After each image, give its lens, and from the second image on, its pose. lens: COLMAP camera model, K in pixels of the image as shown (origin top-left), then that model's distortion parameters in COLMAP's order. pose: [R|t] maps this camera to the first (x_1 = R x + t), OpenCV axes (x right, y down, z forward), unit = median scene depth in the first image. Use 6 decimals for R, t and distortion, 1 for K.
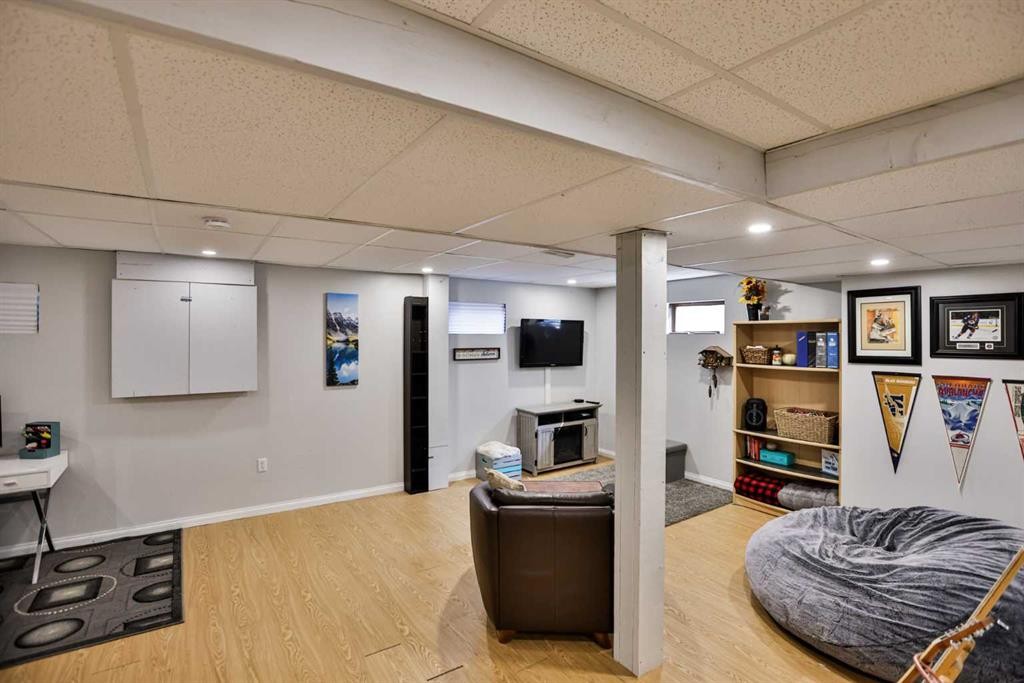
lens RADIAL K [[483.3, 0, 513.7], [0, 483.3, 338.0], [0, 0, 1]] dist [-0.013892, 0.001741]
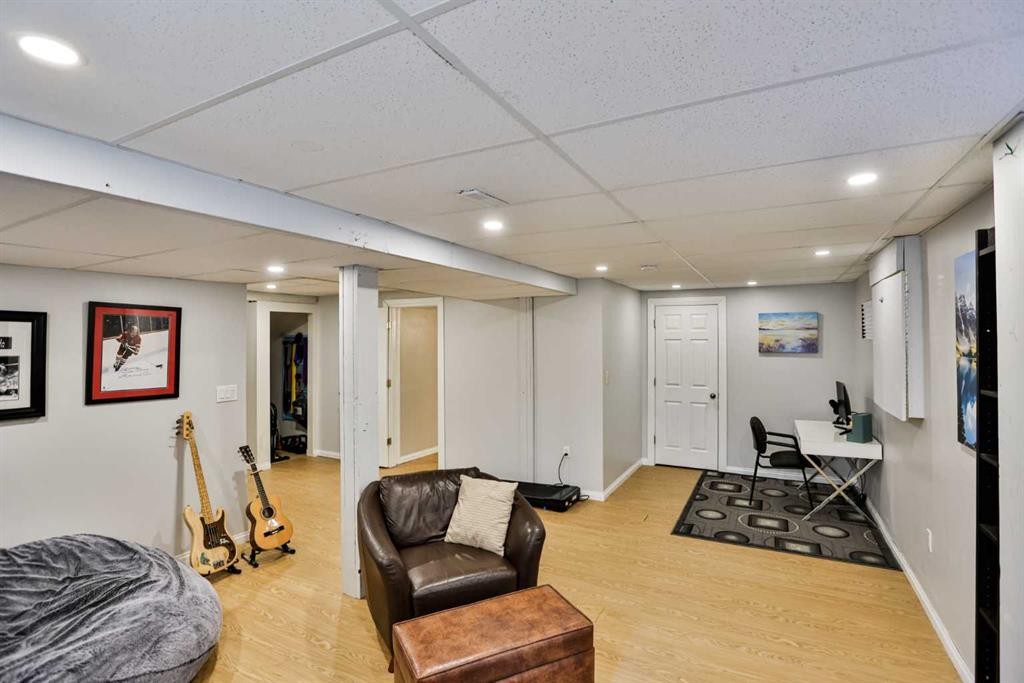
lens RADIAL K [[483.3, 0, 511.2], [0, 483.3, 338.7], [0, 0, 1]] dist [-0.013892, 0.001741]
pose [[-0.888053, -0.000207, -0.459740, 0.360441], [0.002154, 0.999987, -0.004610, -0.008497], [0.459735, -0.005084, -0.888041, 1.711272]]
